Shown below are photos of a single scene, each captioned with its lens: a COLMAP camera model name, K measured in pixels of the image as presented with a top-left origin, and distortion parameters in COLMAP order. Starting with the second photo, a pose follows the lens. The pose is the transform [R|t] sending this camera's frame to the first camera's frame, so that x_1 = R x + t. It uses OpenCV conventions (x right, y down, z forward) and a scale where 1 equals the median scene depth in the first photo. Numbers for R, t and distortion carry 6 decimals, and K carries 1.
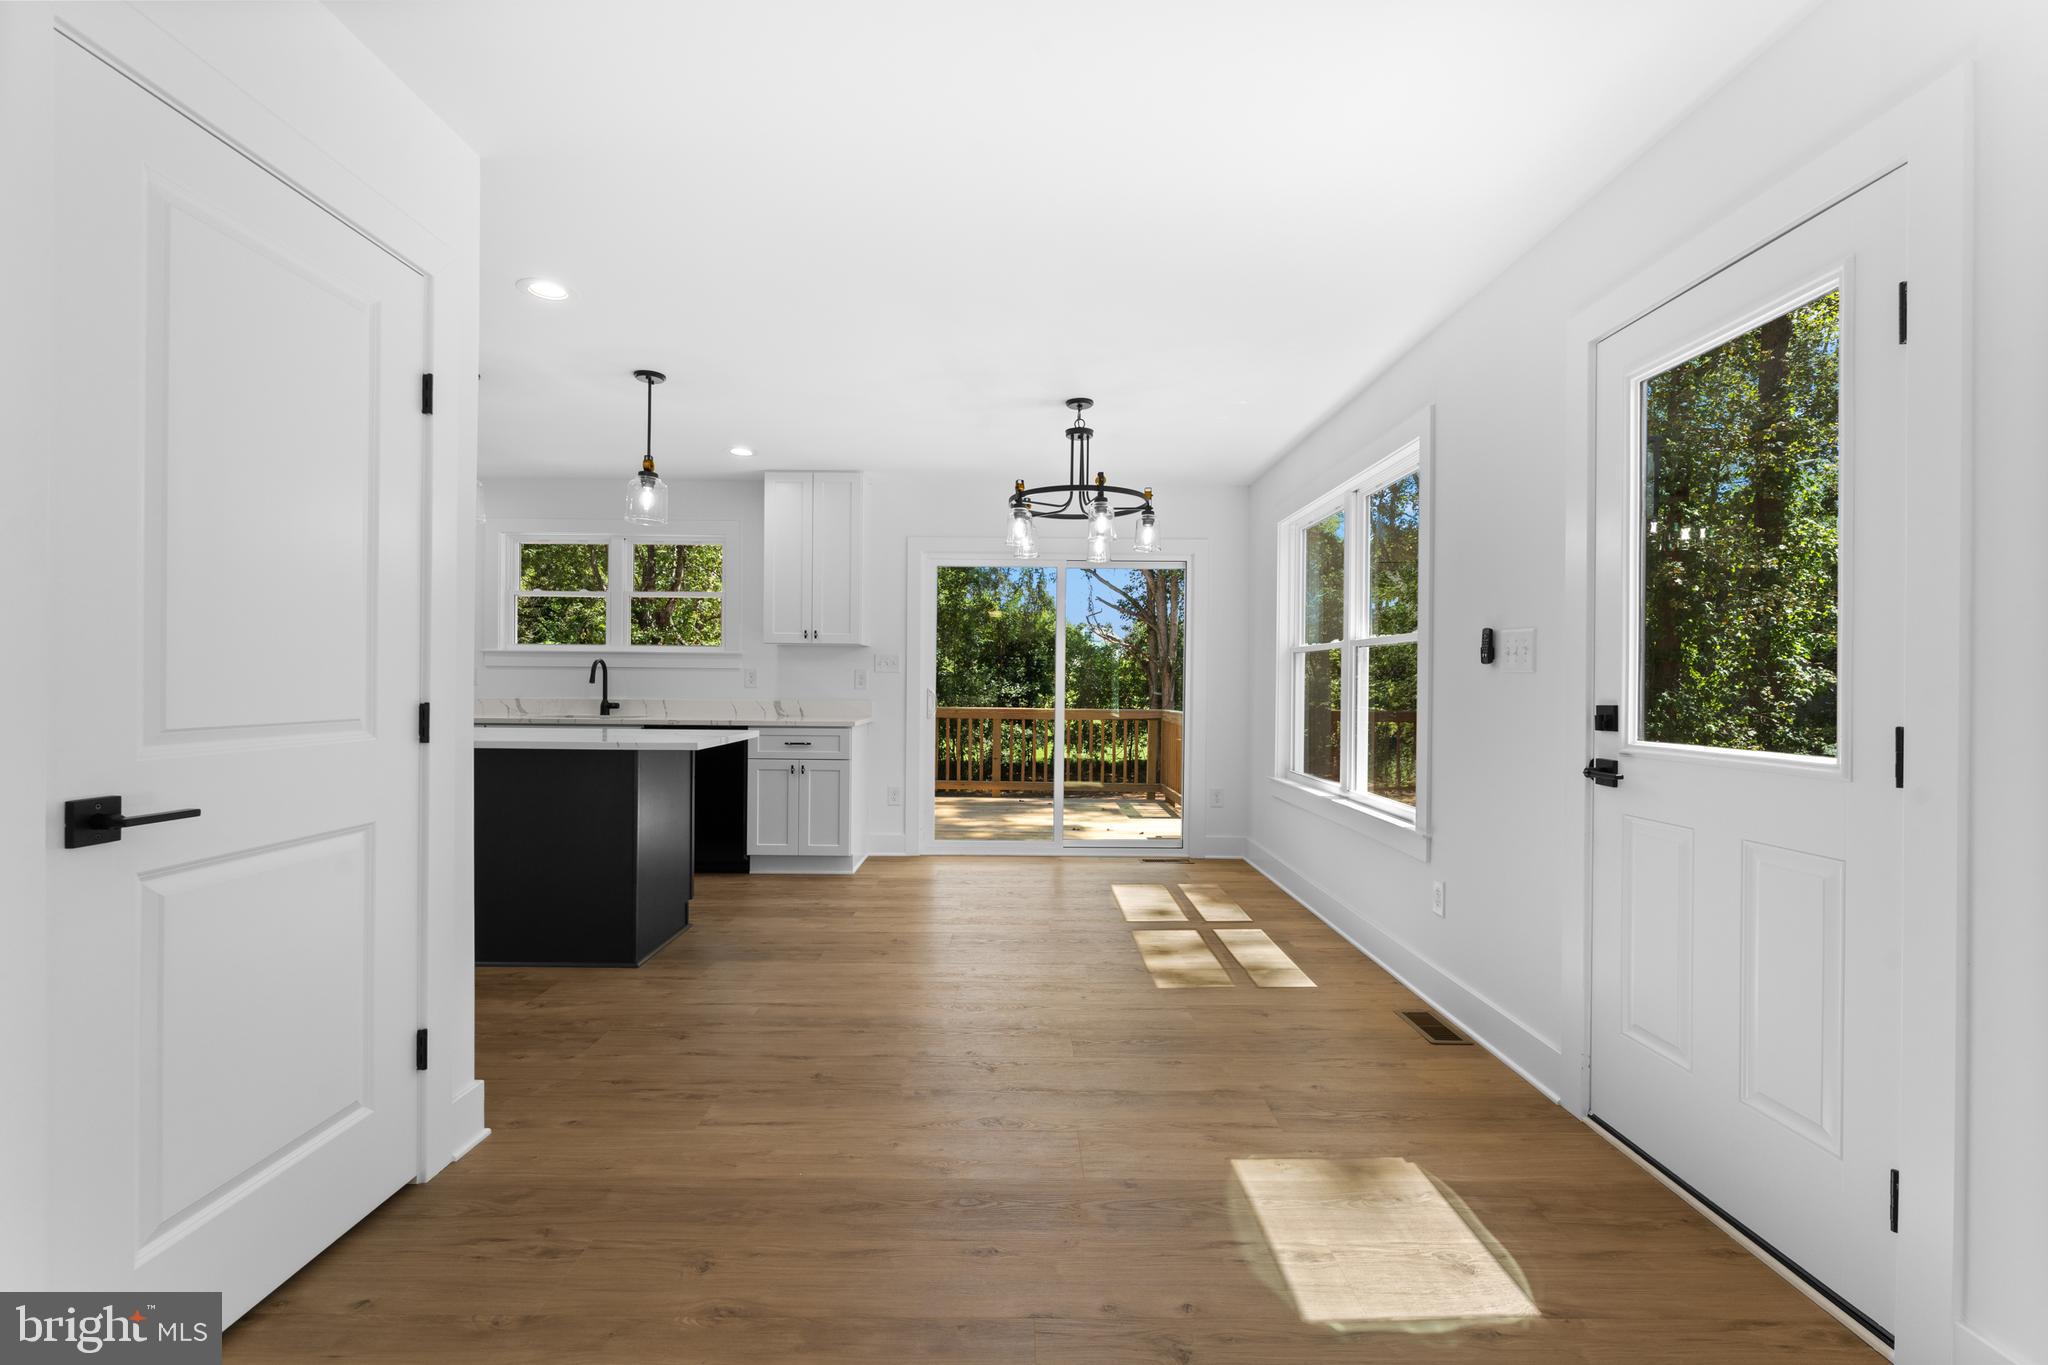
lens RADIAL K [[875.8, 0, 1024.0], [0, 875.8, 682.5], [0, 0, 1]] dist [-0.001884, -0.000435]
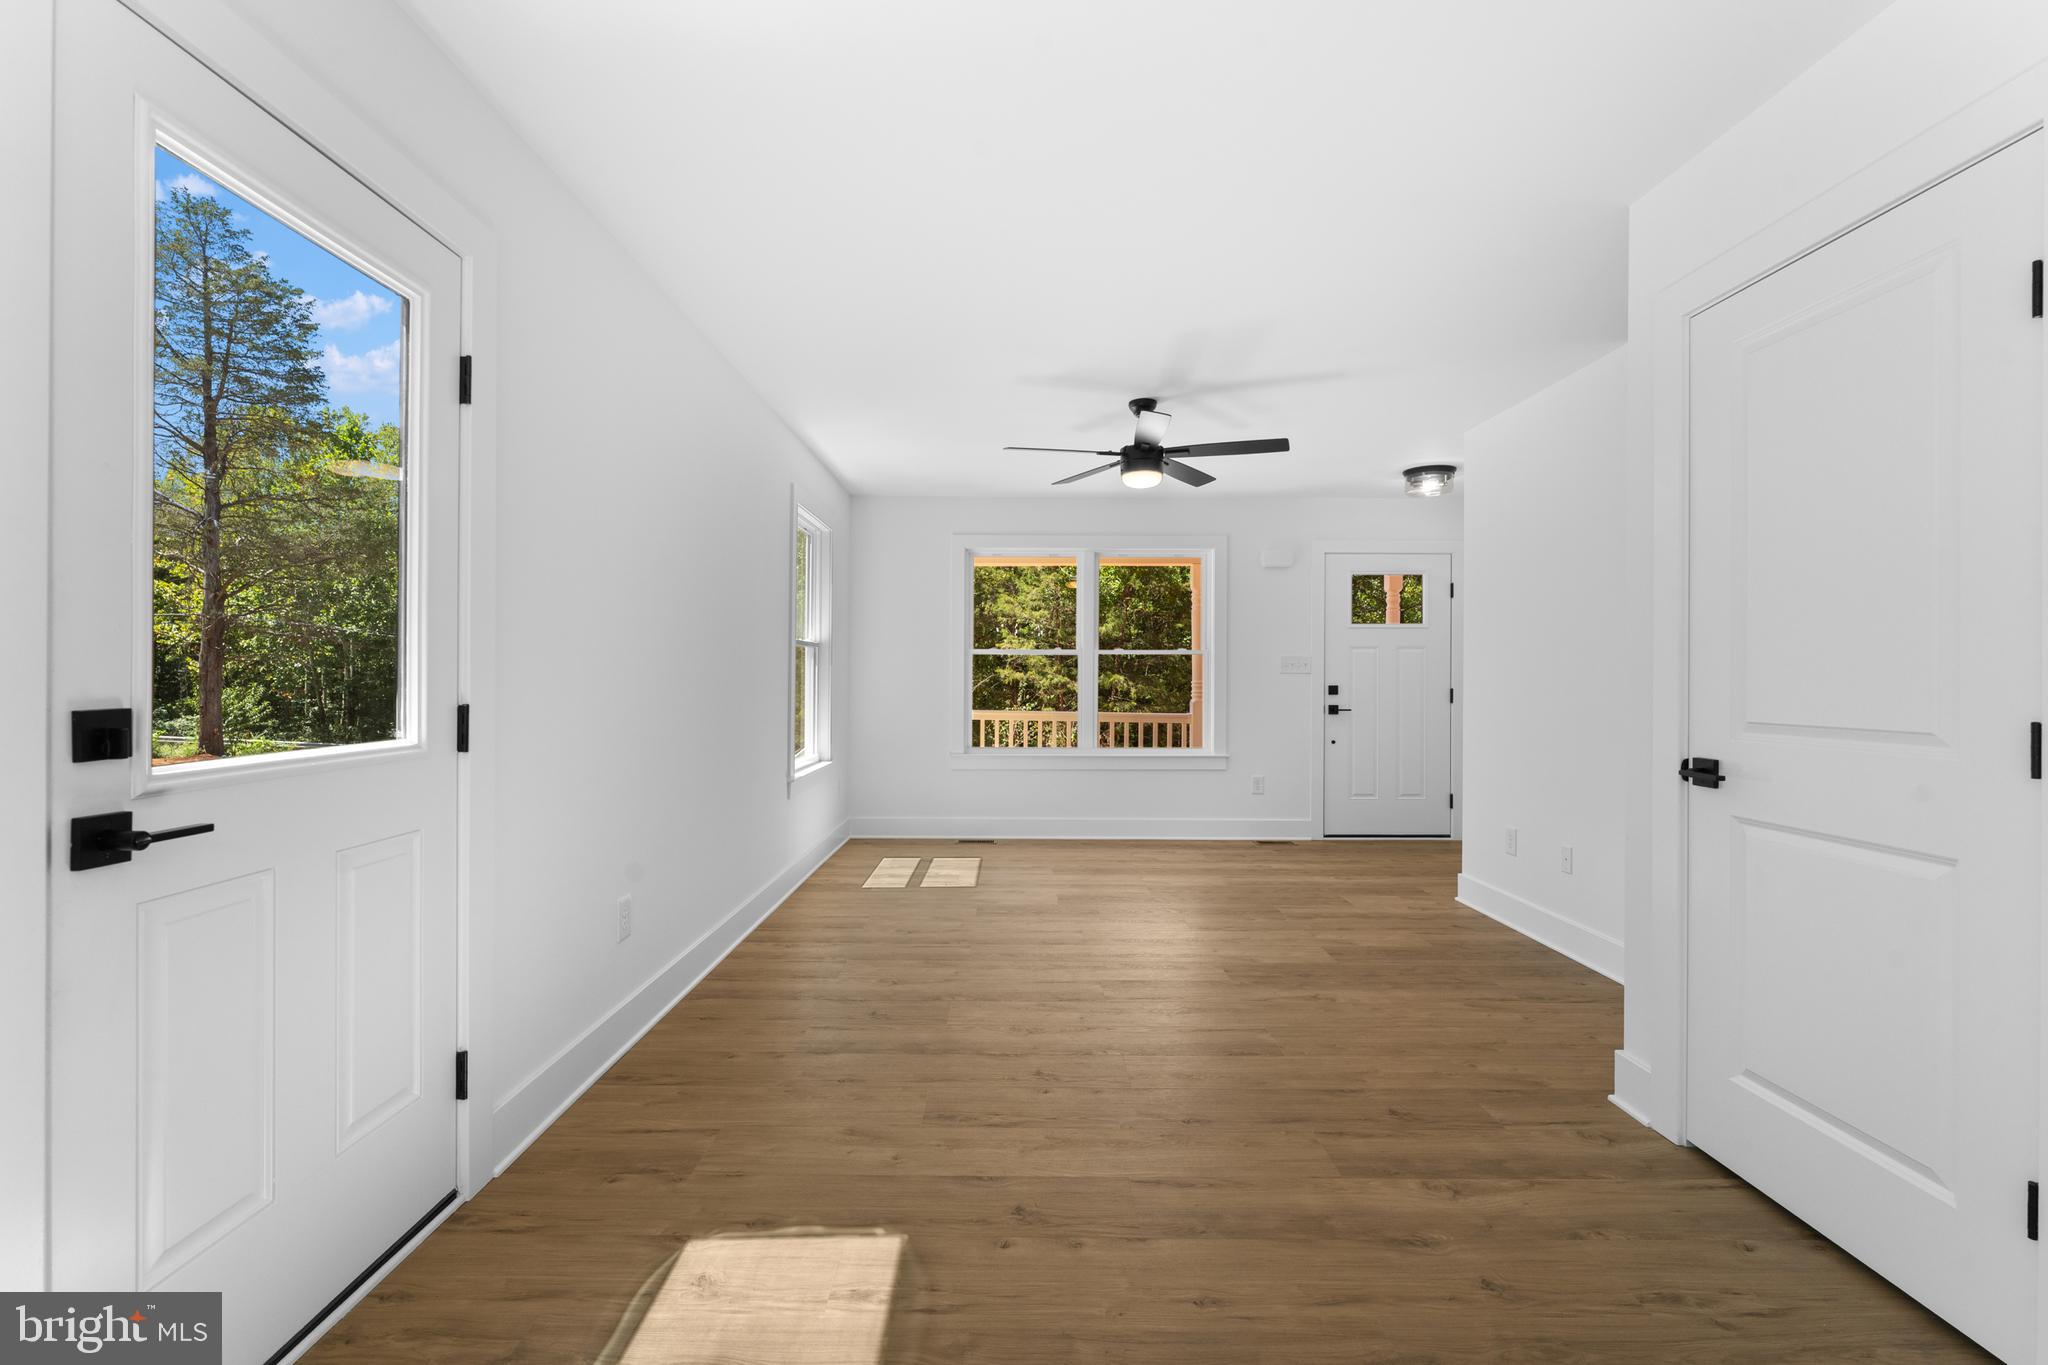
lens RADIAL K [[875.8, 0, 1024.0], [0, 875.8, 682.5], [0, 0, 1]] dist [-0.001884, -0.000435]
pose [[-0.999879, -0.015526, -0.000384, 0.066919], [-0.015528, 0.999857, 0.006744, -0.000920], [0.000279, 0.006750, -0.999977, 0.806489]]
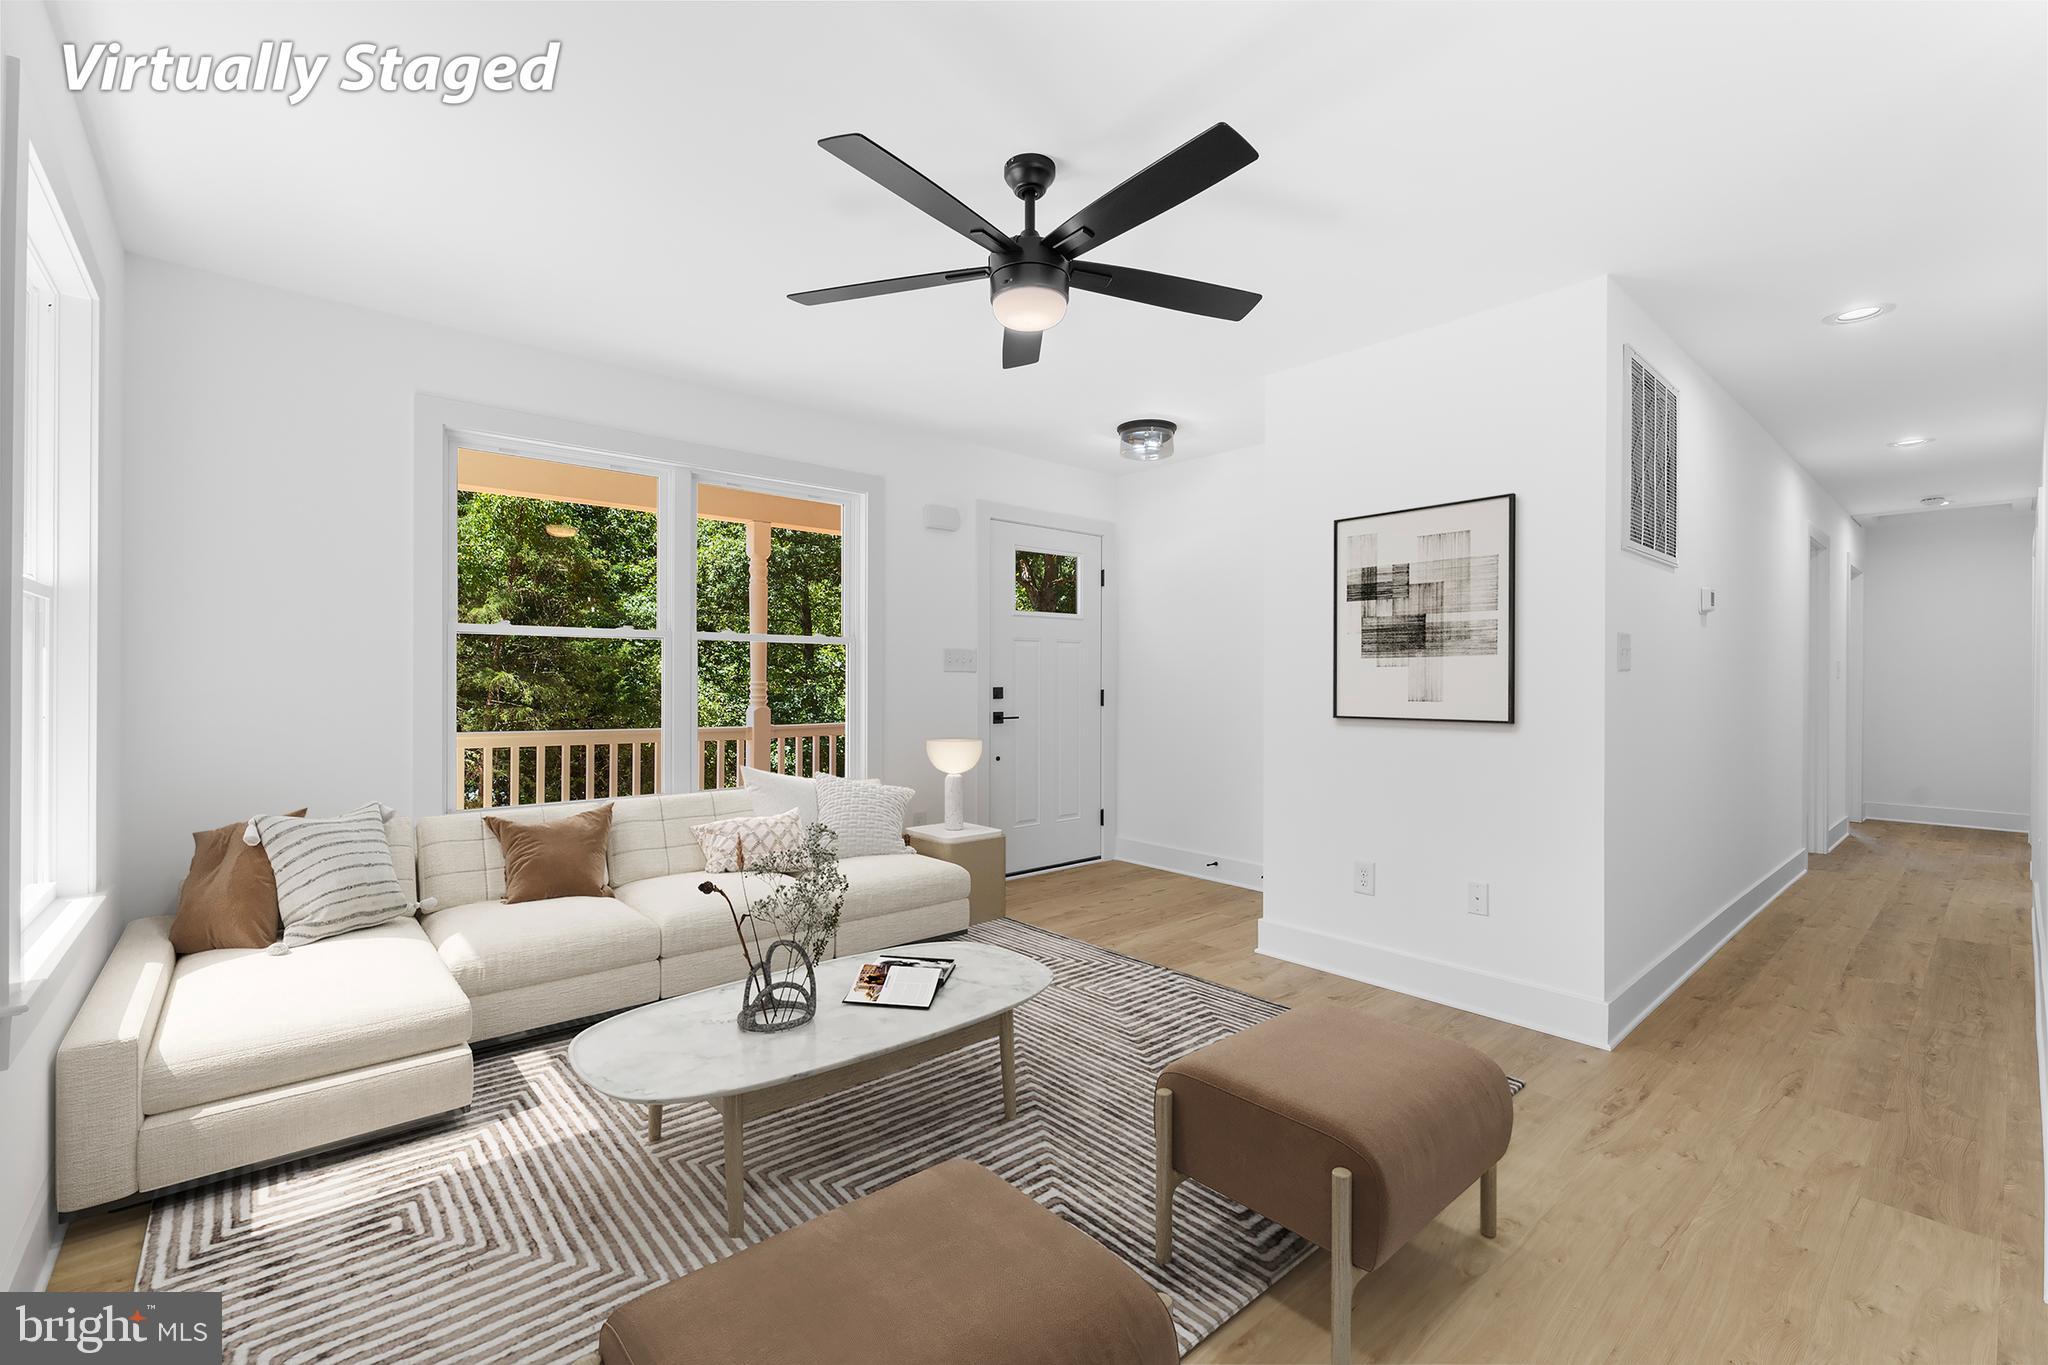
lens RADIAL K [[872.8, 0, 1015.7], [0, 872.8, 677.0], [0, 0, 1]] dist [-0.000951, -0.000120]
pose [[-0.760229, -0.017739, -0.649413, 0.284388], [-0.015106, 0.999840, -0.009628, 0.003380], [0.649479, 0.002491, -0.760375, 0.225786]]
